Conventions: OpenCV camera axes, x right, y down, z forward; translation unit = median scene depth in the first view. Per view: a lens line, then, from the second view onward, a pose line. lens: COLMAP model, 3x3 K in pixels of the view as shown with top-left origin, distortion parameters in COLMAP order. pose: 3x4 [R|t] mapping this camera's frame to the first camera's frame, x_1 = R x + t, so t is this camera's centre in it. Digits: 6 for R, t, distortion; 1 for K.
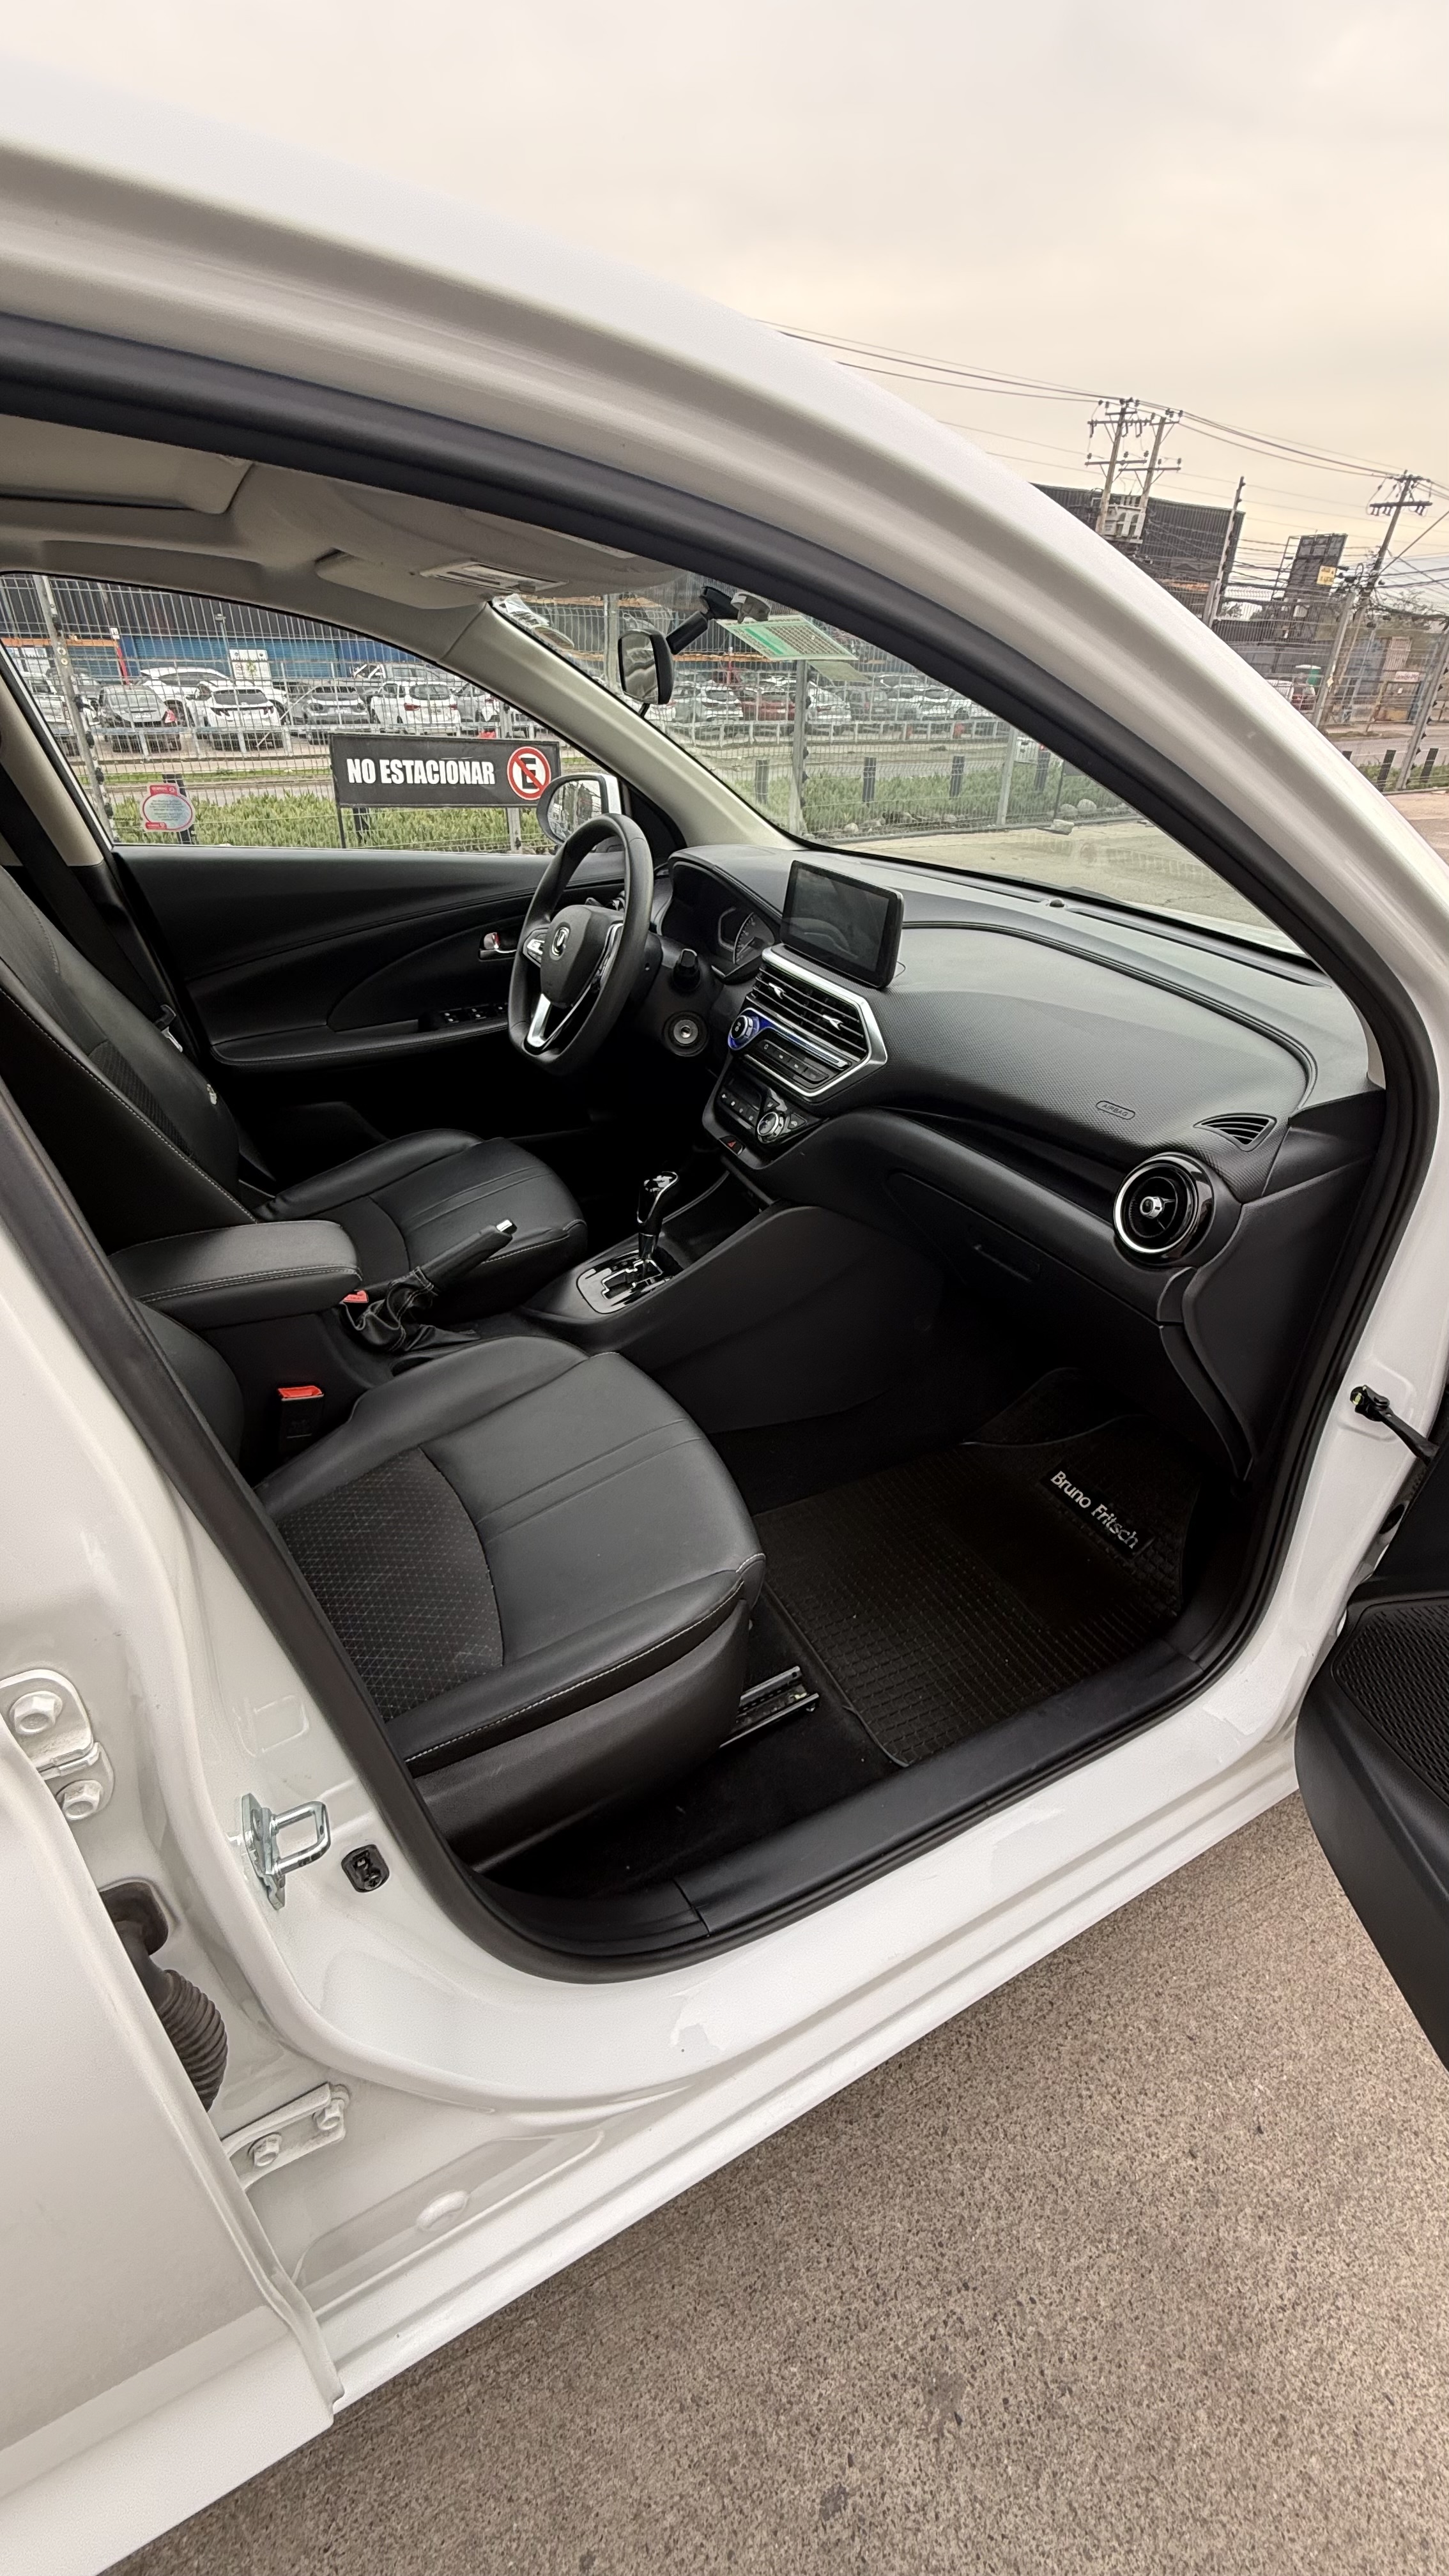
lens RADIAL K [[1003.1, 0, 695.8], [0, 1003.1, 1305.7], [0, 0, 1]] dist [-0.001265, 0.000059]
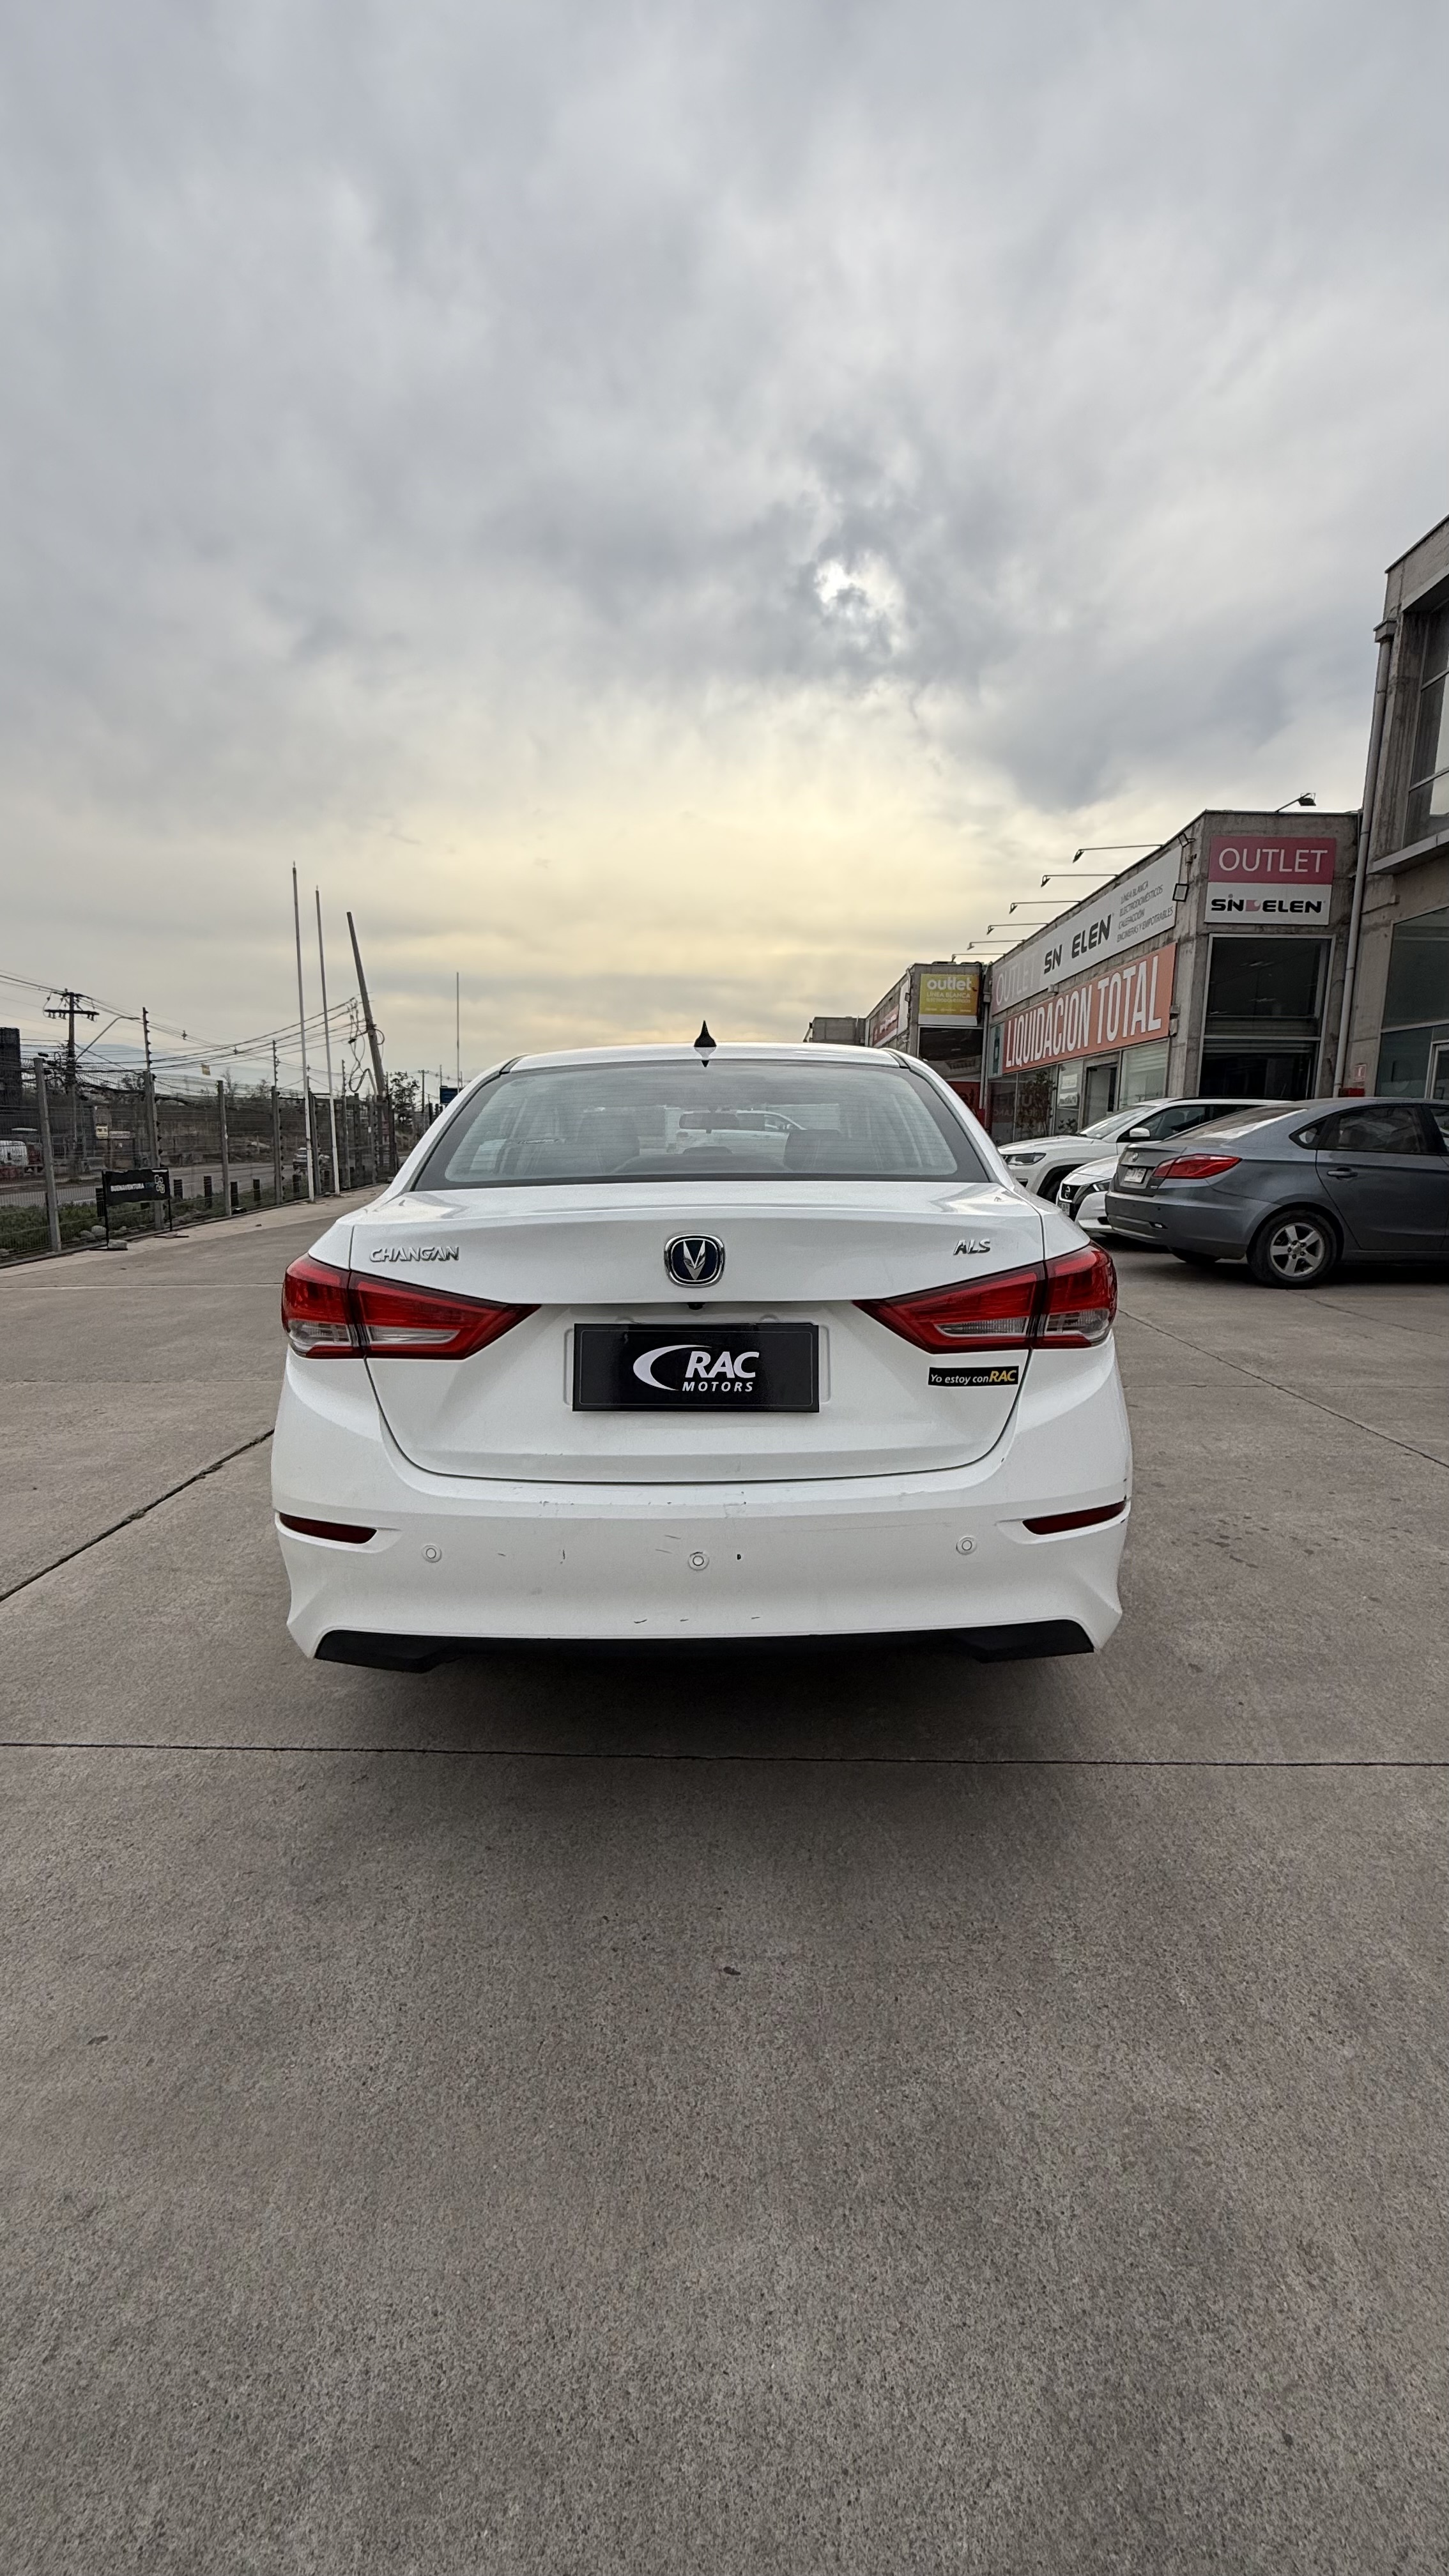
lens RADIAL K [[1021.7, 0, 722.5], [0, 1021.7, 1296.8], [0, 0, 1]] dist [0.000177, 0.000296]
pose [[0.447982, -0.167927, 0.878130, -0.109593], [0.496803, 0.863355, -0.088345, 0.009990], [-0.743302, 0.475835, 0.470194, -0.017961]]
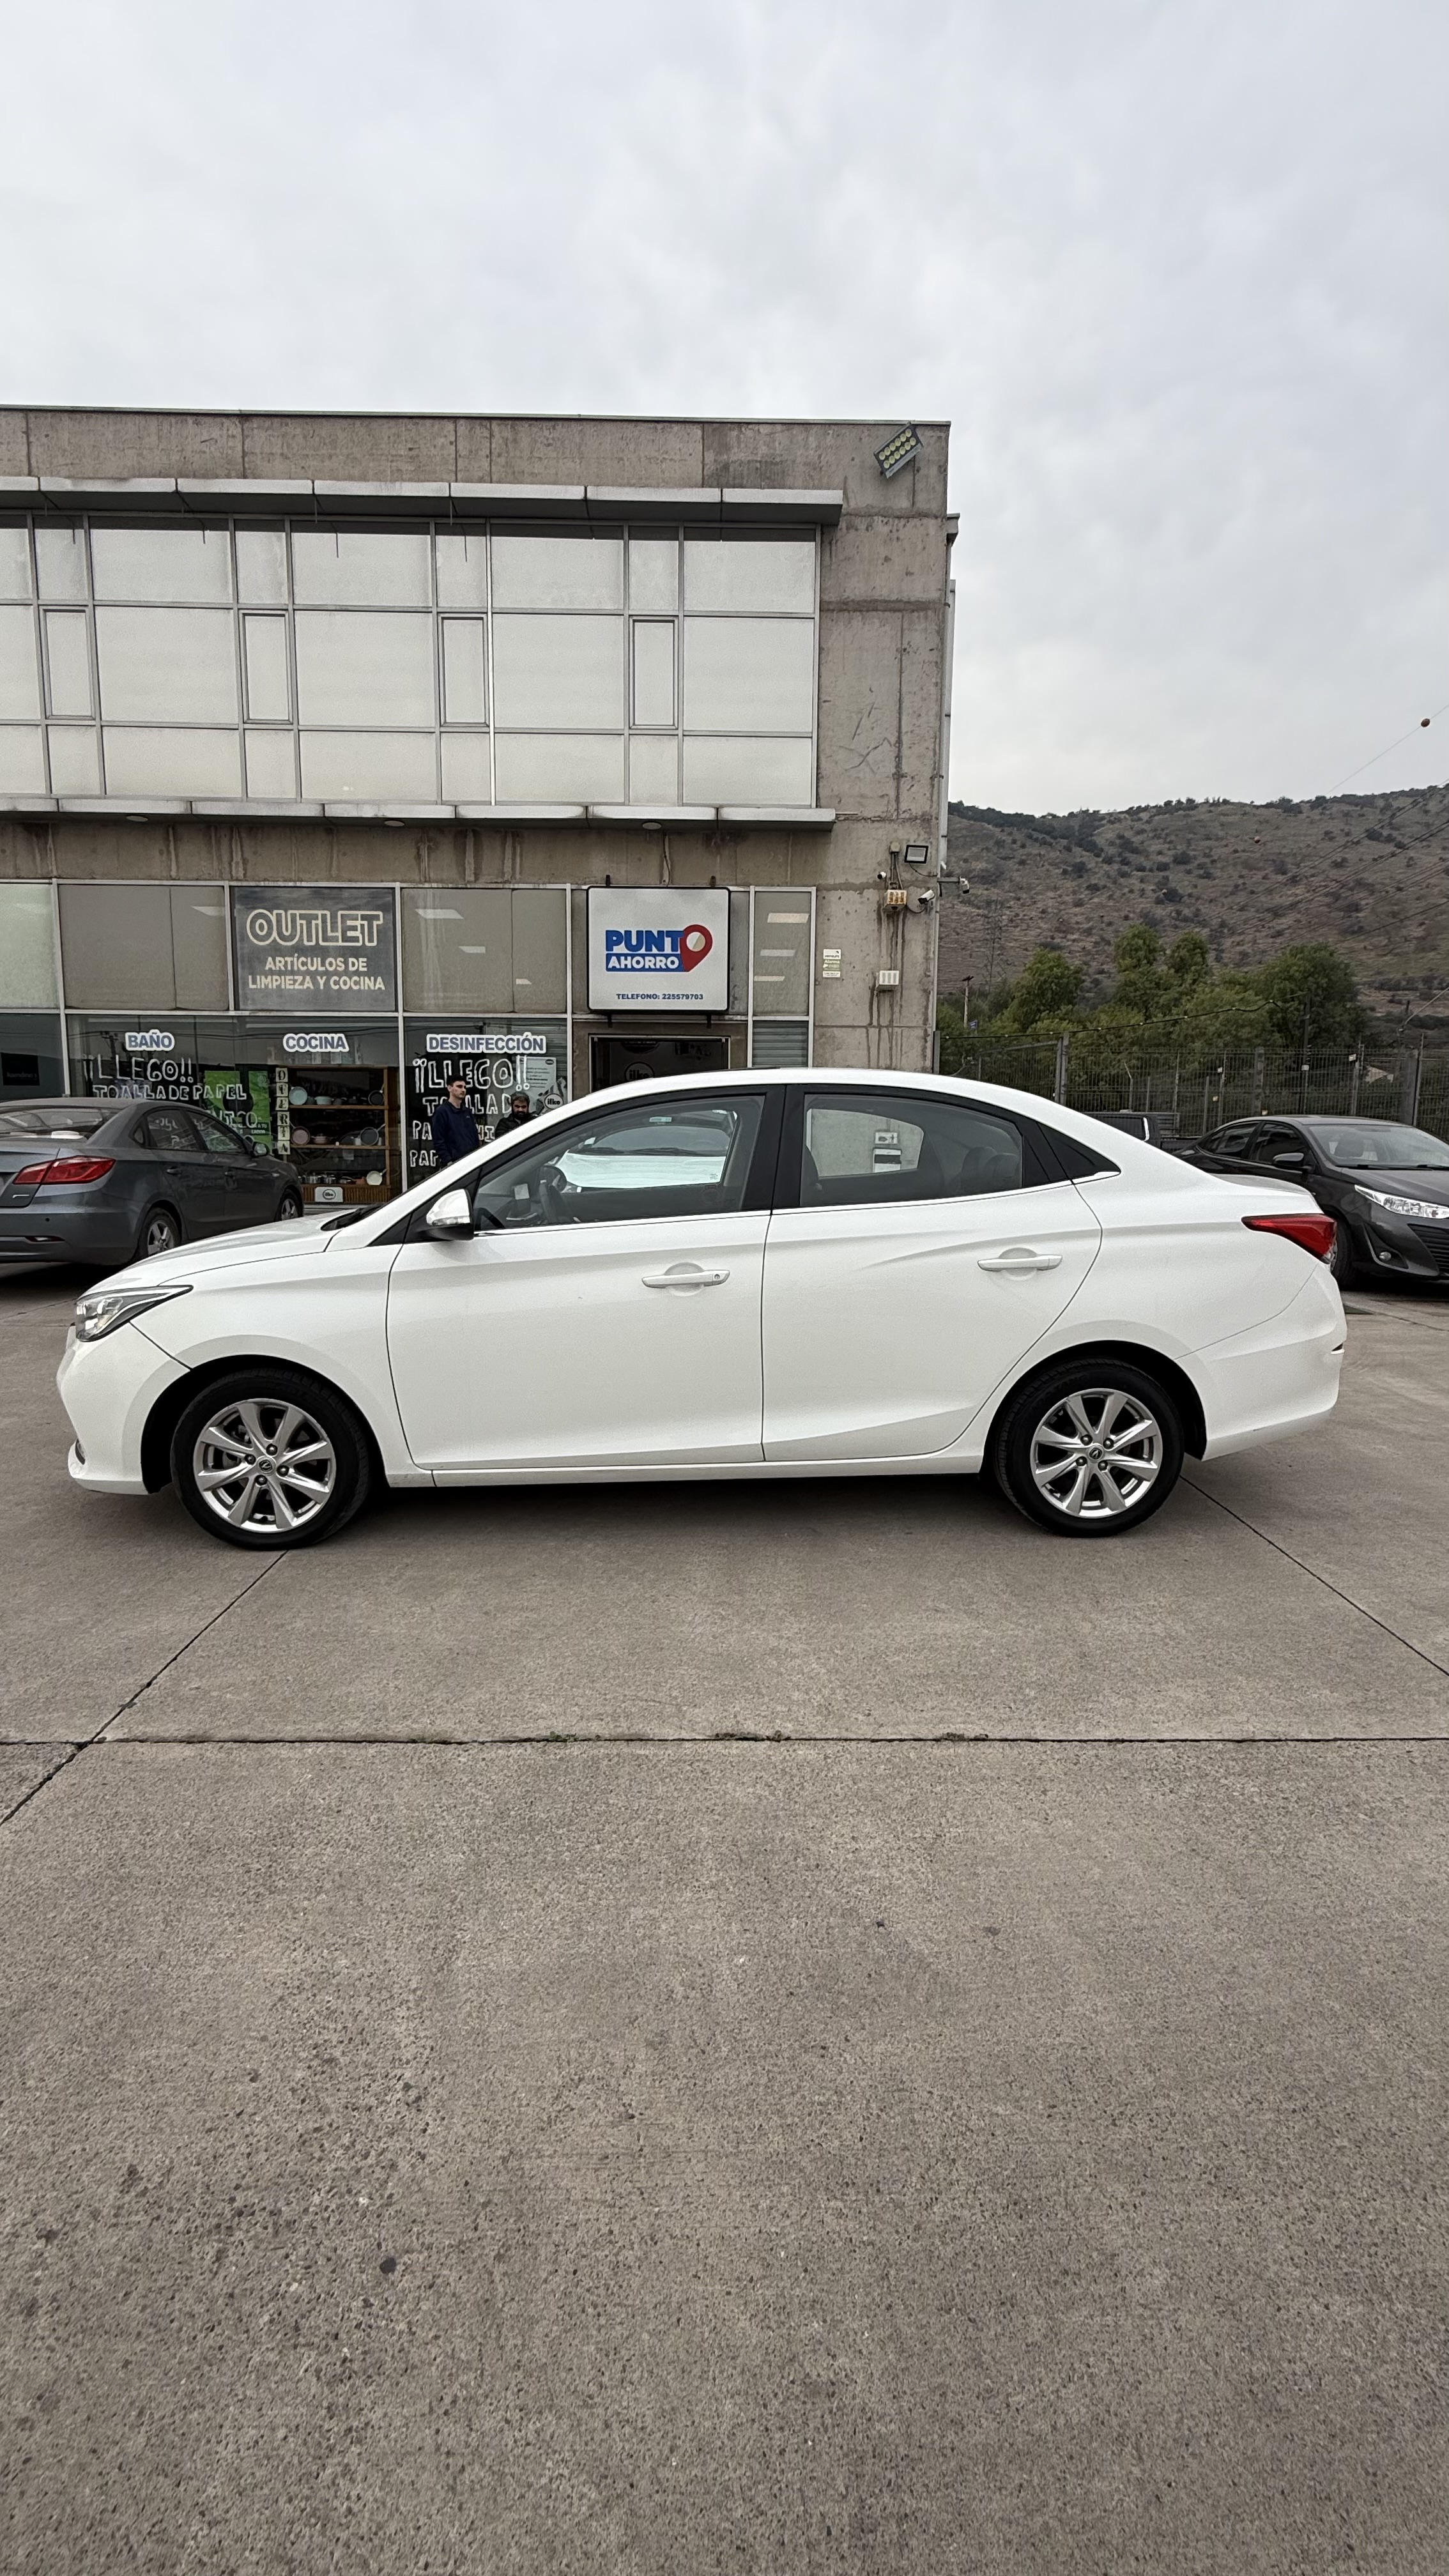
lens RADIAL K [[1016.7, 0, 728.5], [0, 1016.7, 1309.5], [0, 0, 1]] dist [0.000616, 0.000098]
pose [[-0.913185, -0.101615, 0.394675, -0.061248], [0.195166, 0.741118, 0.642381, -0.072718], [-0.357777, 0.663640, -0.656946, 0.110061]]
